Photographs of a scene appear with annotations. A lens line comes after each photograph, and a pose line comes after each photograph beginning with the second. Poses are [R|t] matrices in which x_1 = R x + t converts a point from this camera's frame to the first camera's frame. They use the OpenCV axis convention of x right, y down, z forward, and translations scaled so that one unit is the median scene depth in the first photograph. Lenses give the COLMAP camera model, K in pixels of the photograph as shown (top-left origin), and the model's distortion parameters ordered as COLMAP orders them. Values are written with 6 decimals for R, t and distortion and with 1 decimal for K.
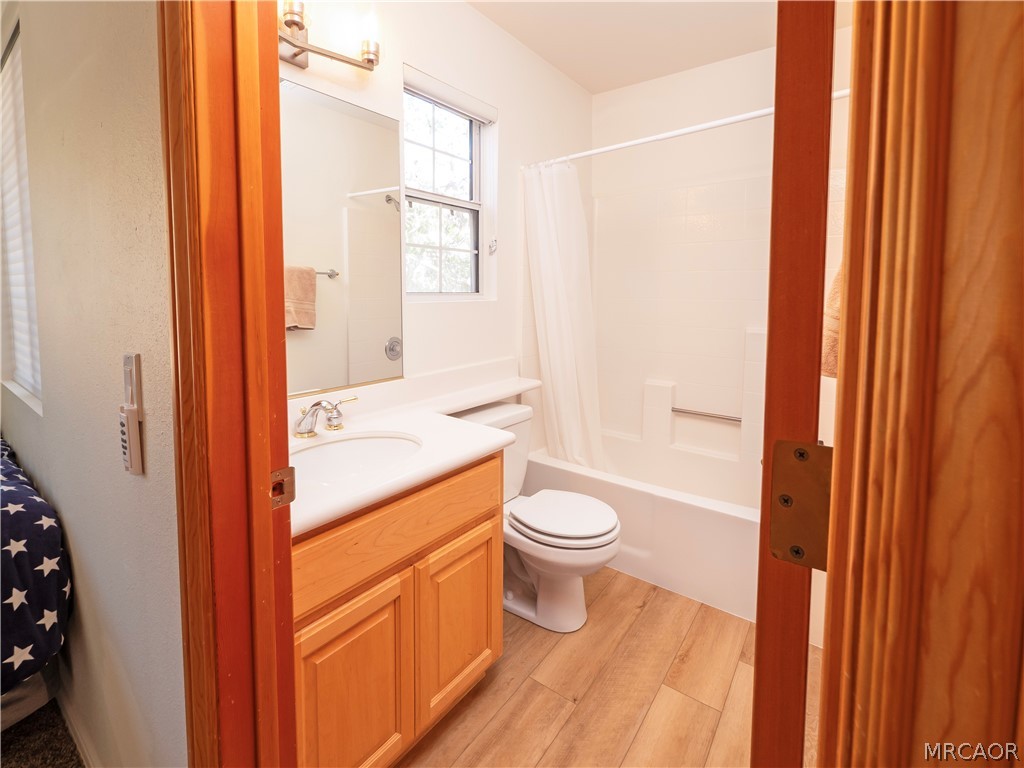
lens RADIAL K [[480.2, 0, 516.5], [0, 480.2, 381.9], [0, 0, 1]] dist [-0.003042, 0.000264]
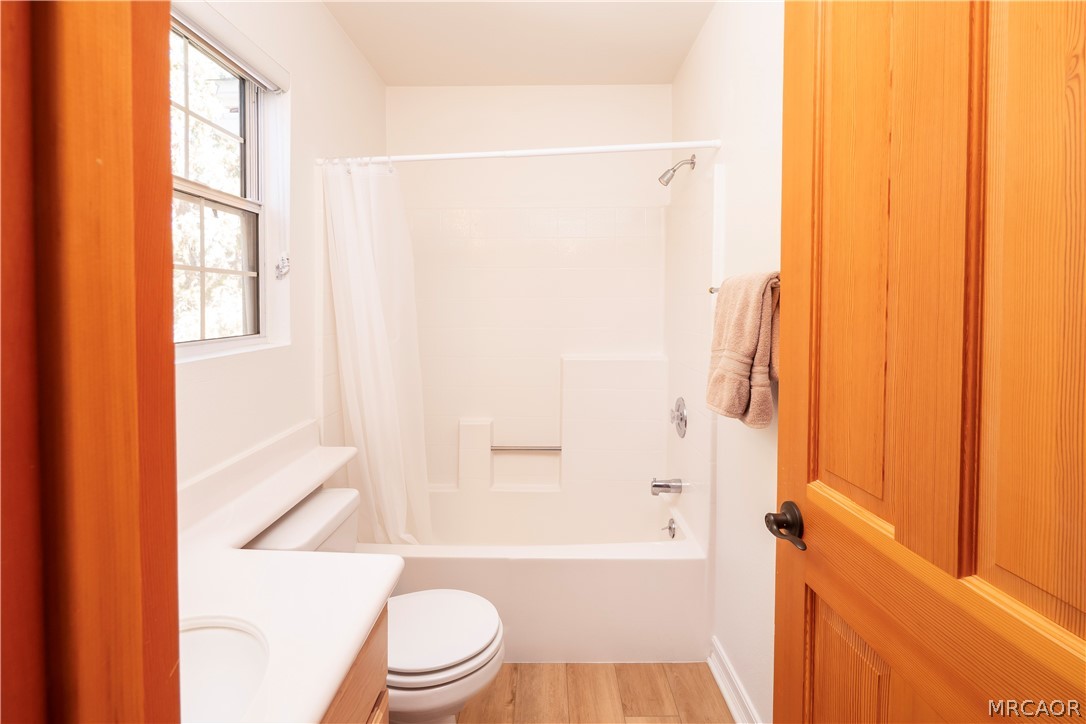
lens RADIAL K [[496.2, 0, 521.5], [0, 496.2, 344.3], [0, 0, 1]] dist [-0.004544, -0.000565]
pose [[0.798126, -0.061580, 0.599335, -0.209103], [0.109377, 0.993043, -0.043623, -0.107493], [-0.592479, 0.100370, 0.799309, 0.254272]]
